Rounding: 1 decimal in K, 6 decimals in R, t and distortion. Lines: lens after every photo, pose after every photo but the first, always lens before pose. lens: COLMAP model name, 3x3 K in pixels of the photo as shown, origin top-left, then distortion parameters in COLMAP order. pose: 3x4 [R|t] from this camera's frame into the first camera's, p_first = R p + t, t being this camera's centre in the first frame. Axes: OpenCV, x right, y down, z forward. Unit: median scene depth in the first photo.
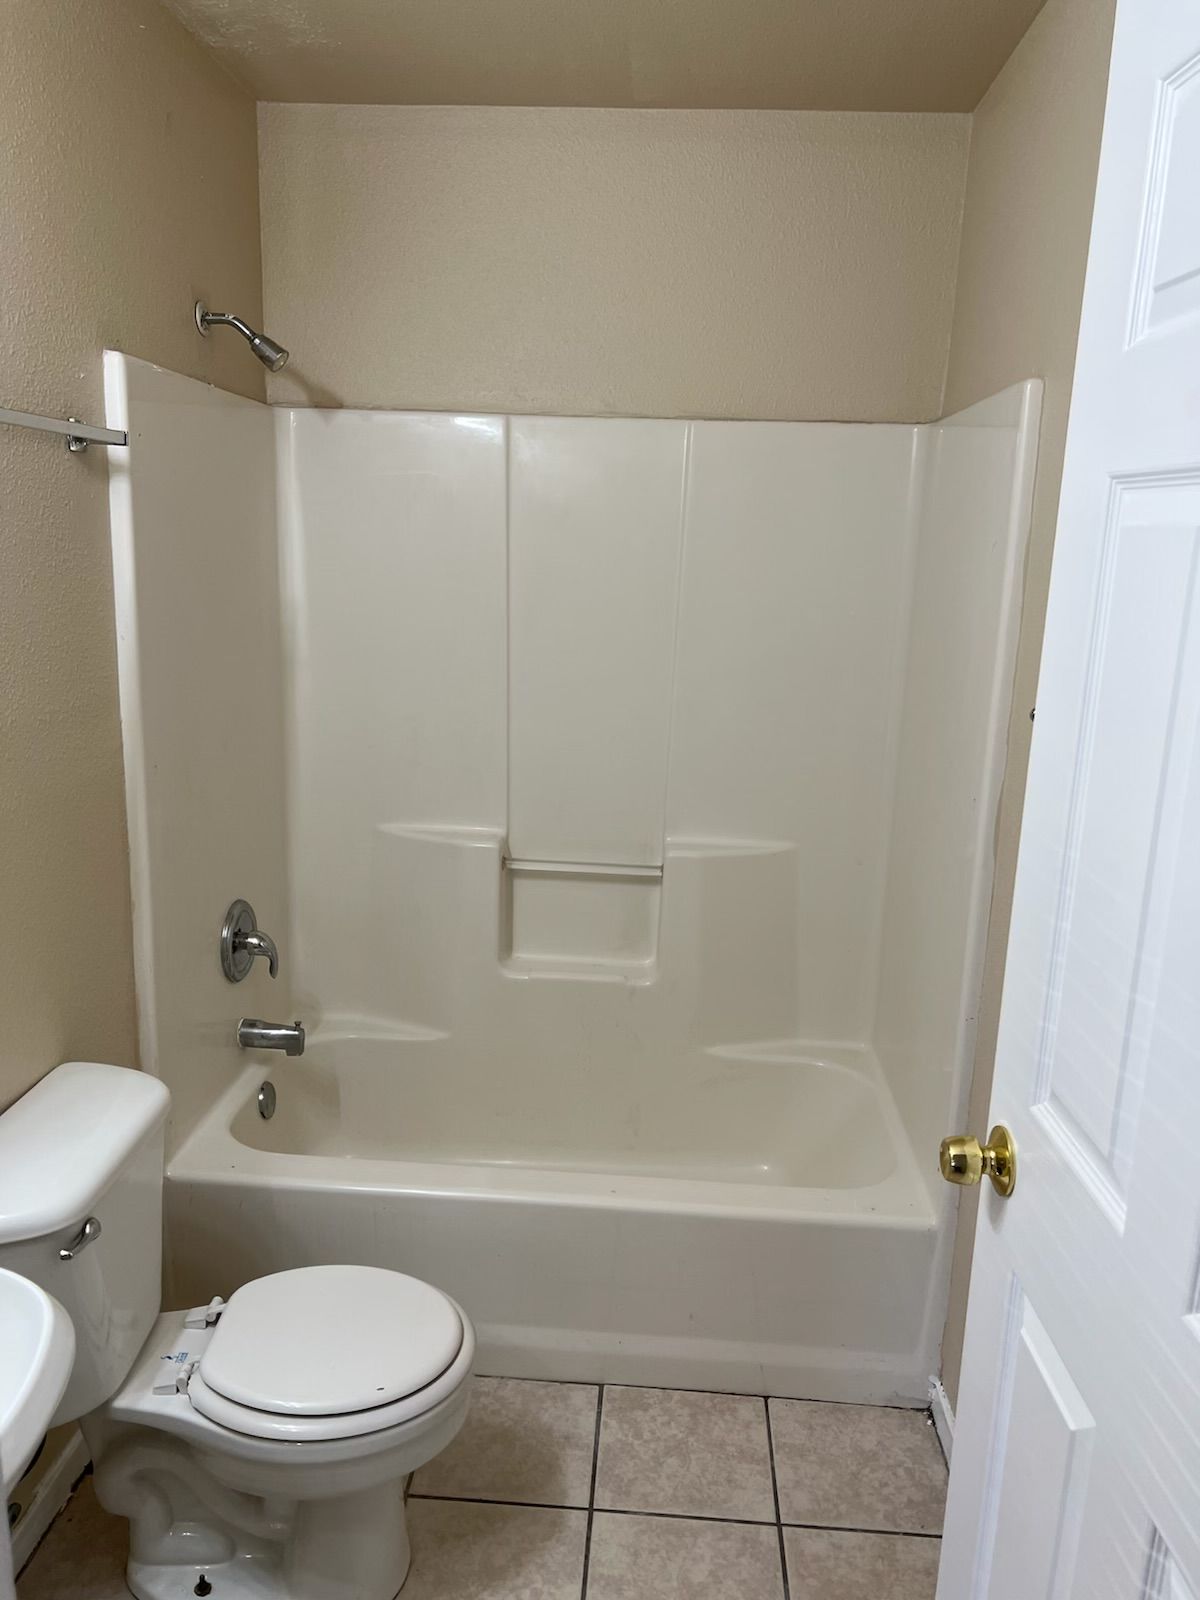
lens RADIAL K [[1203.8, 0, 600.0], [0, 1203.8, 800.0], [0, 0, 1]] dist [0.081010, -0.072443]
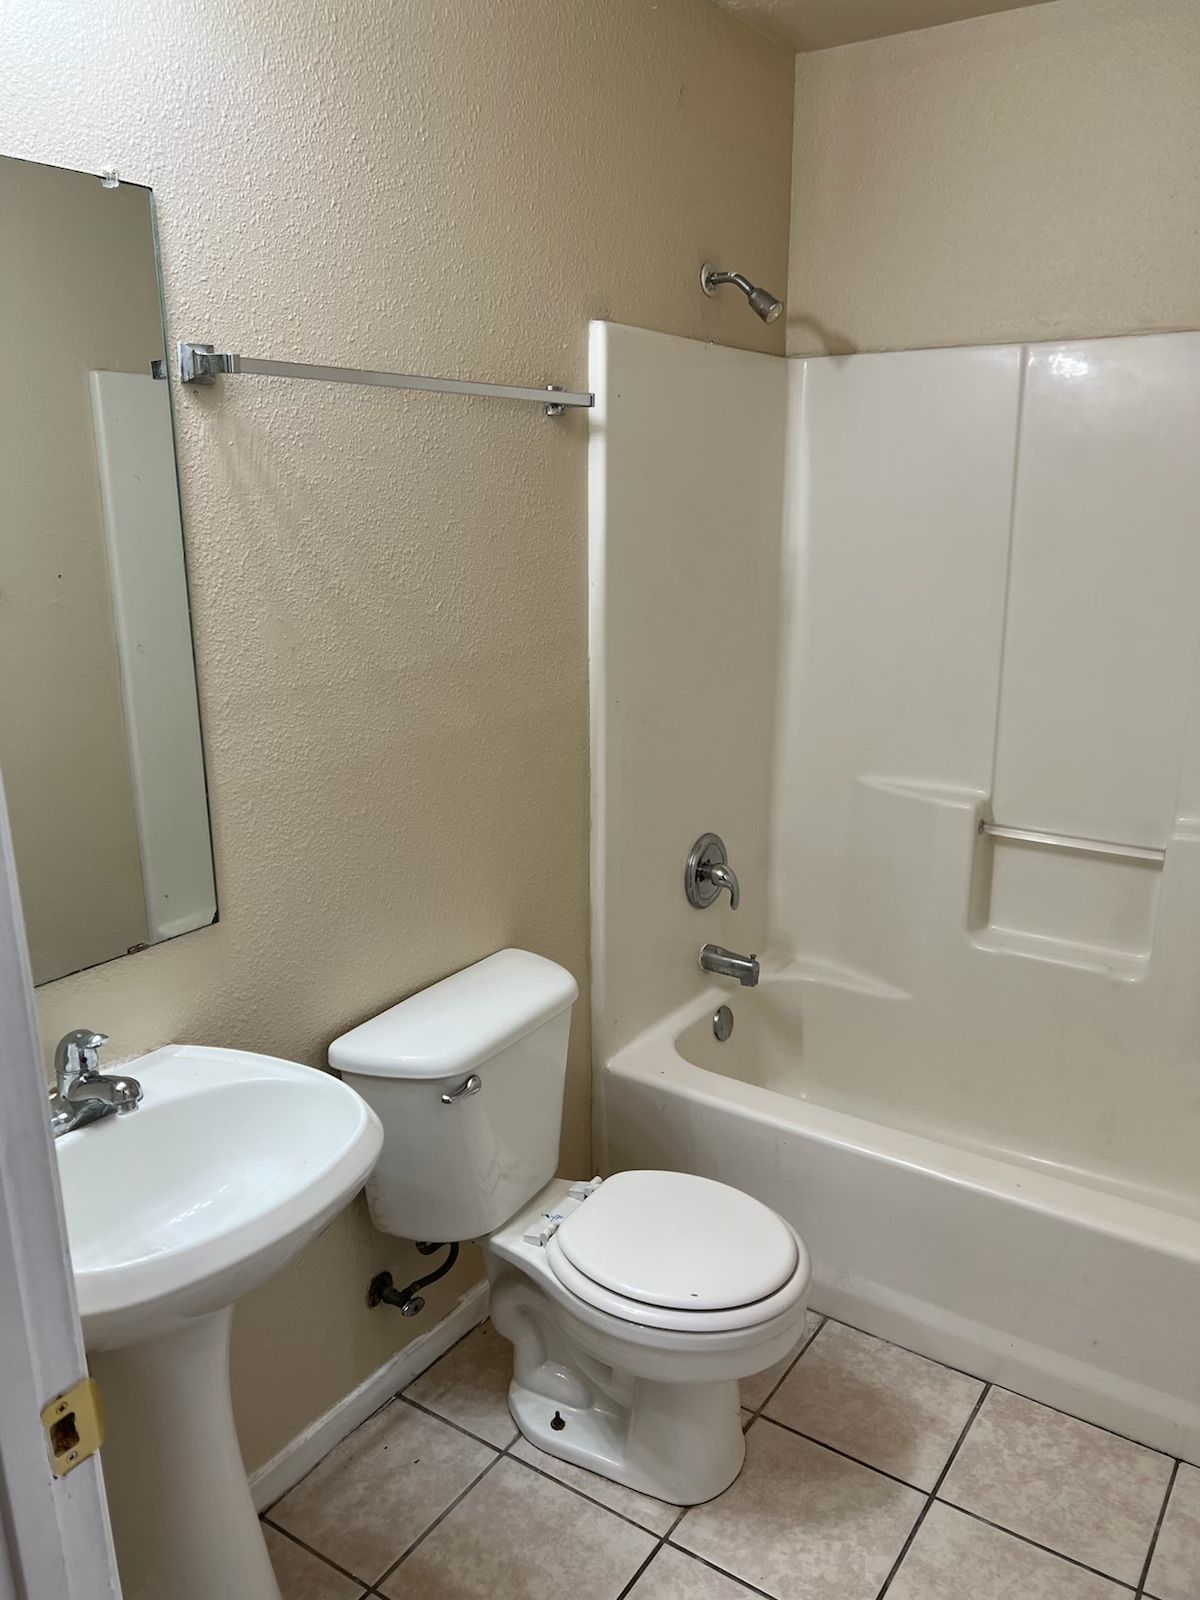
lens RADIAL K [[1203.8, 0, 600.0], [0, 1203.8, 800.0], [0, 0, 1]] dist [0.081010, -0.072443]
pose [[0.867450, 0.097355, -0.487907, 0.159456], [-0.080093, 0.995203, 0.056182, 0.002023], [0.491036, -0.009657, 0.871086, 0.033772]]
